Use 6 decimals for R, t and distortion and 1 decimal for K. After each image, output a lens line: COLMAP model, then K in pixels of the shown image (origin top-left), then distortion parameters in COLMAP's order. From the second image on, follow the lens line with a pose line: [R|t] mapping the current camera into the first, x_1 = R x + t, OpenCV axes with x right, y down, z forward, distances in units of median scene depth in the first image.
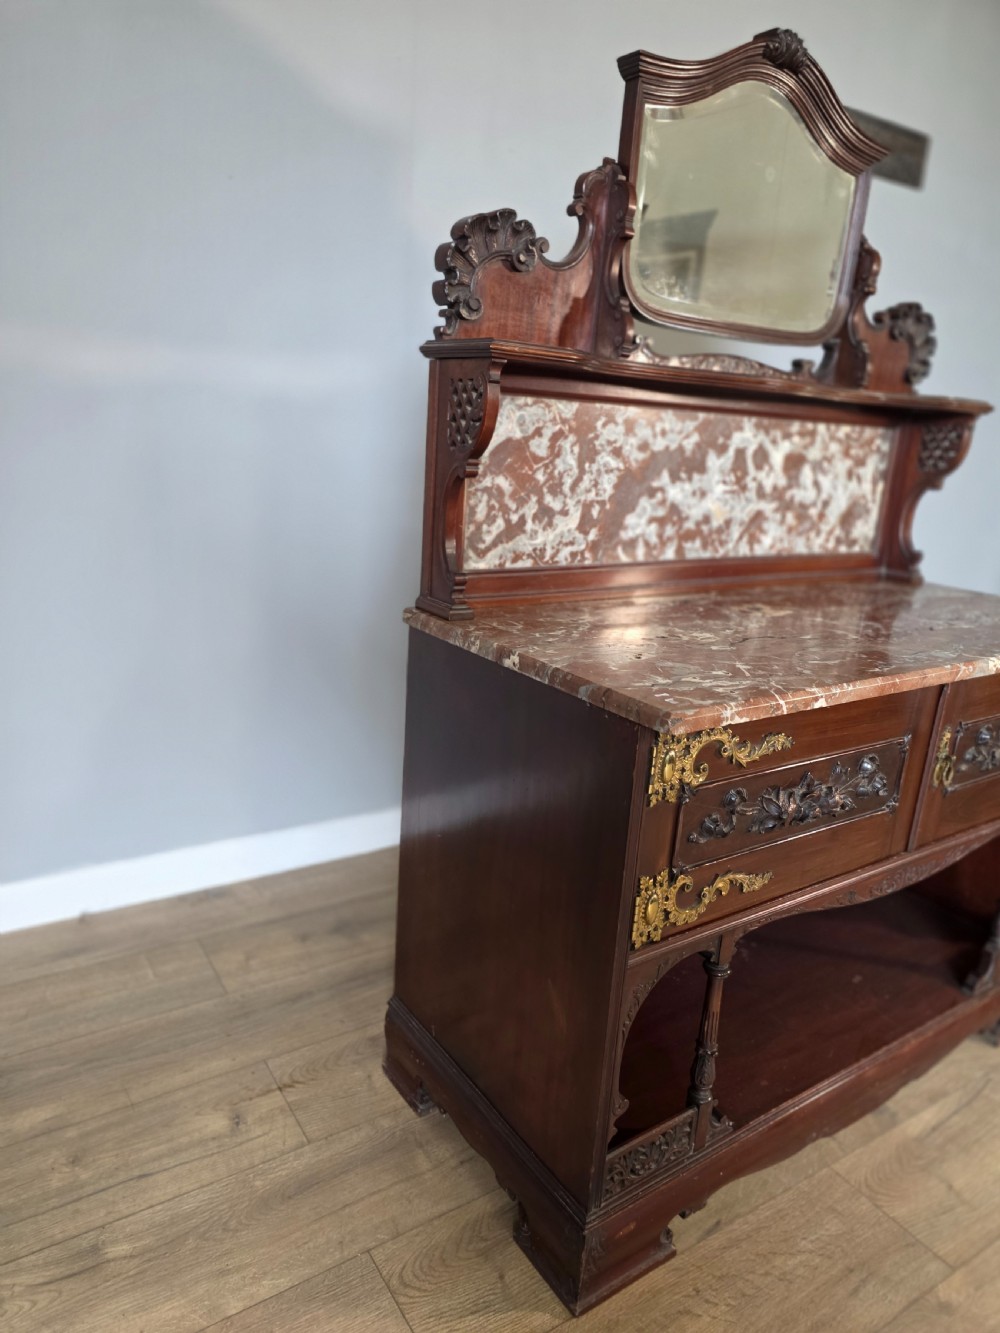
lens RADIAL K [[902.3, 0, 485.9], [0, 902.3, 674.2], [0, 0, 1]] dist [0.067344, -0.078317]
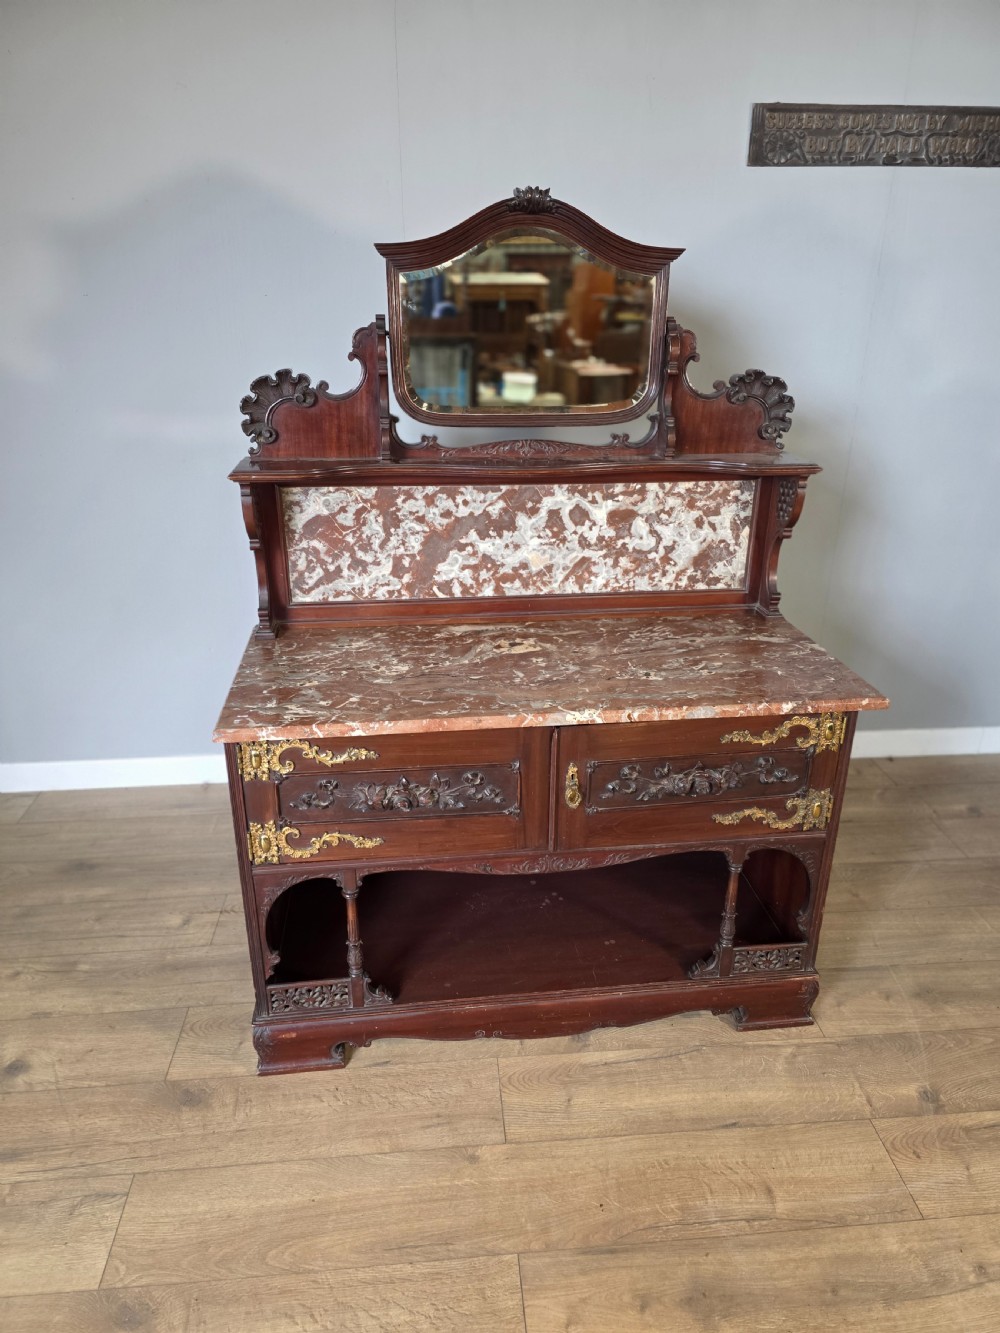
lens RADIAL K [[902.3, 0, 511.3], [0, 902.3, 673.5], [0, 0, 1]] dist [0.067344, -0.078317]
pose [[0.890645, 0.120865, -0.438341, 0.876194], [-0.075389, 0.989934, 0.119778, -0.187359], [0.448405, -0.073634, 0.890792, -0.155293]]
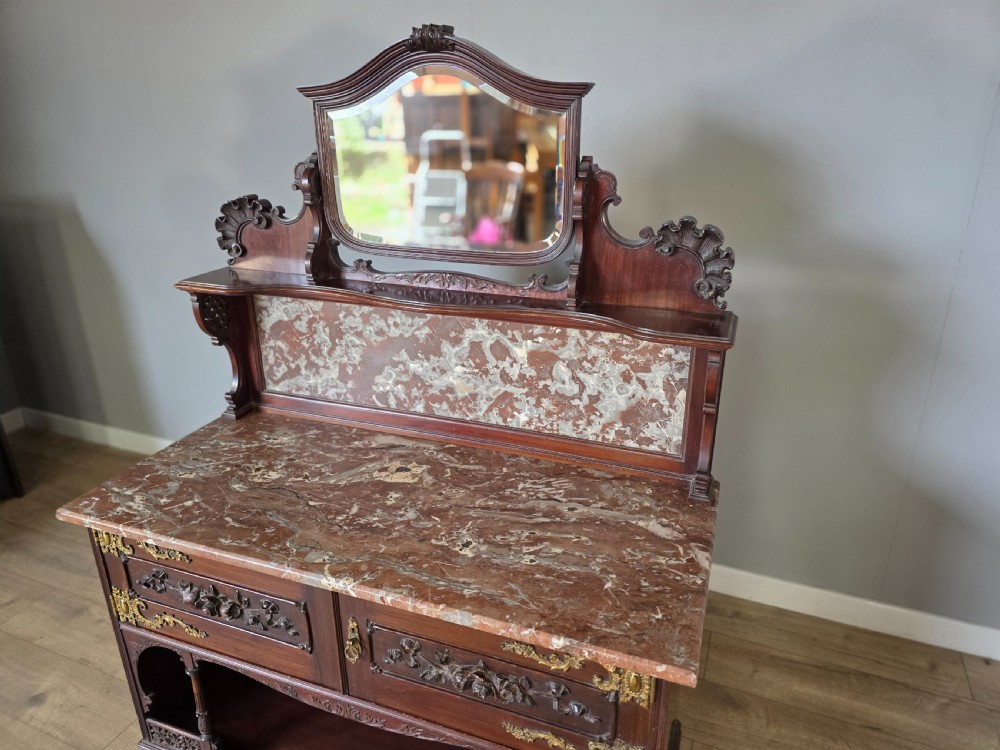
lens RADIAL K [[676.9, 0, 502.6], [0, 676.9, 363.3], [0, 0, 1]] dist [0.067344, -0.078317]
pose [[0.574249, 0.228953, -0.786015, 1.134754], [-0.178780, 0.971997, 0.152513, -0.403795], [0.798922, 0.052943, 0.599100, 0.528851]]
